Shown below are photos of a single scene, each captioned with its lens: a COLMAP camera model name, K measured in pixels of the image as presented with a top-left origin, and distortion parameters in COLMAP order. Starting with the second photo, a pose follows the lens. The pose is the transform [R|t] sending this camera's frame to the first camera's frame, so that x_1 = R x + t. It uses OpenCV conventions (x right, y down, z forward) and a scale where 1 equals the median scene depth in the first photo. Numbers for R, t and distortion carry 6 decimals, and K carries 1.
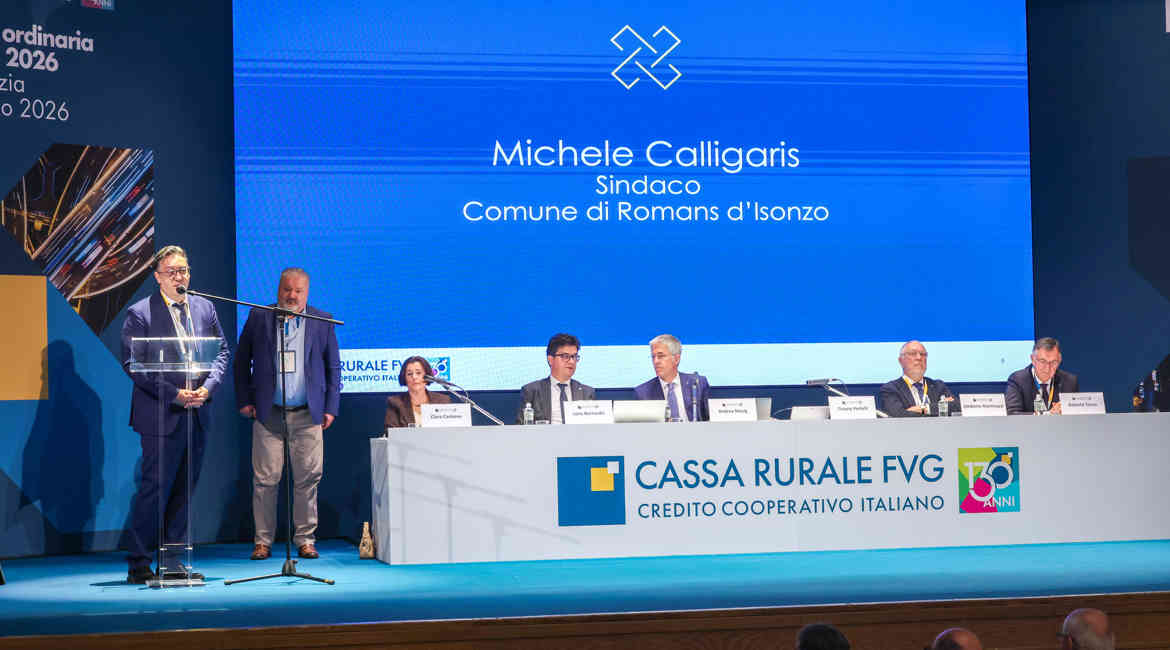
lens RADIAL K [[2381.0, 0, 610.0], [0, 2381.0, 277.3], [0, 0, 1]] dist [-0.008340, 0.000000]
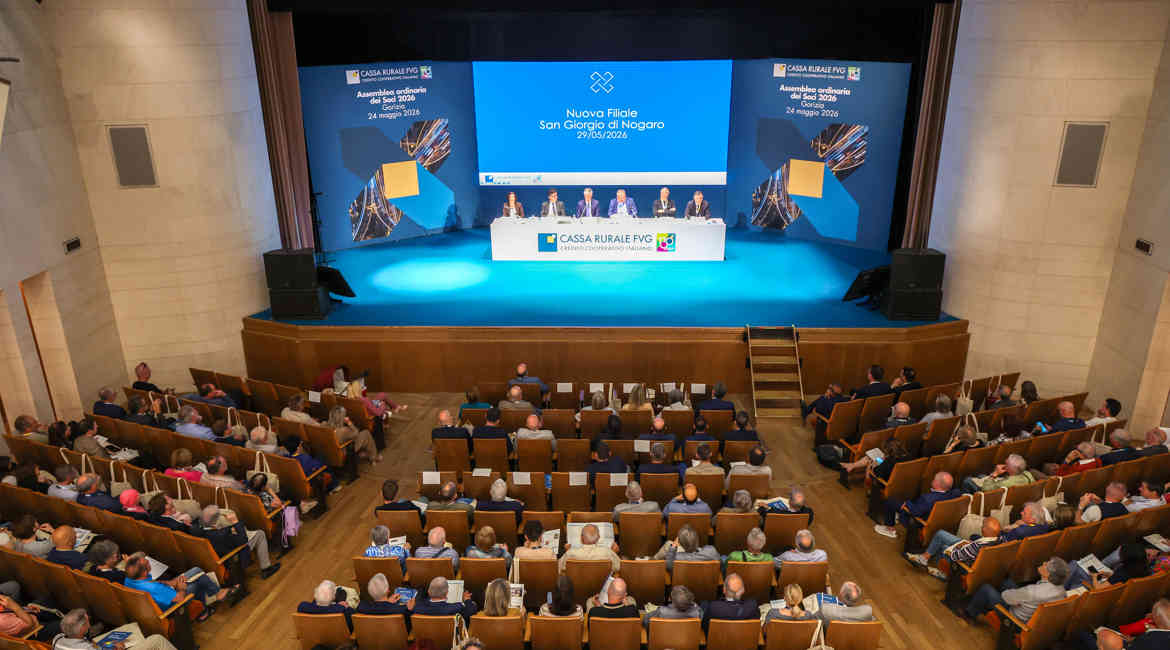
lens RADIAL K [[834.1, 0, 592.5], [0, 834.1, 319.3], [0, 0, 1]] dist [0.009404, -0.009853]
pose [[0.966045, 0.105279, -0.235952, 0.355688], [0.002323, 0.909644, 0.415382, -0.317583], [0.258364, -0.401826, 0.878513, -0.132325]]
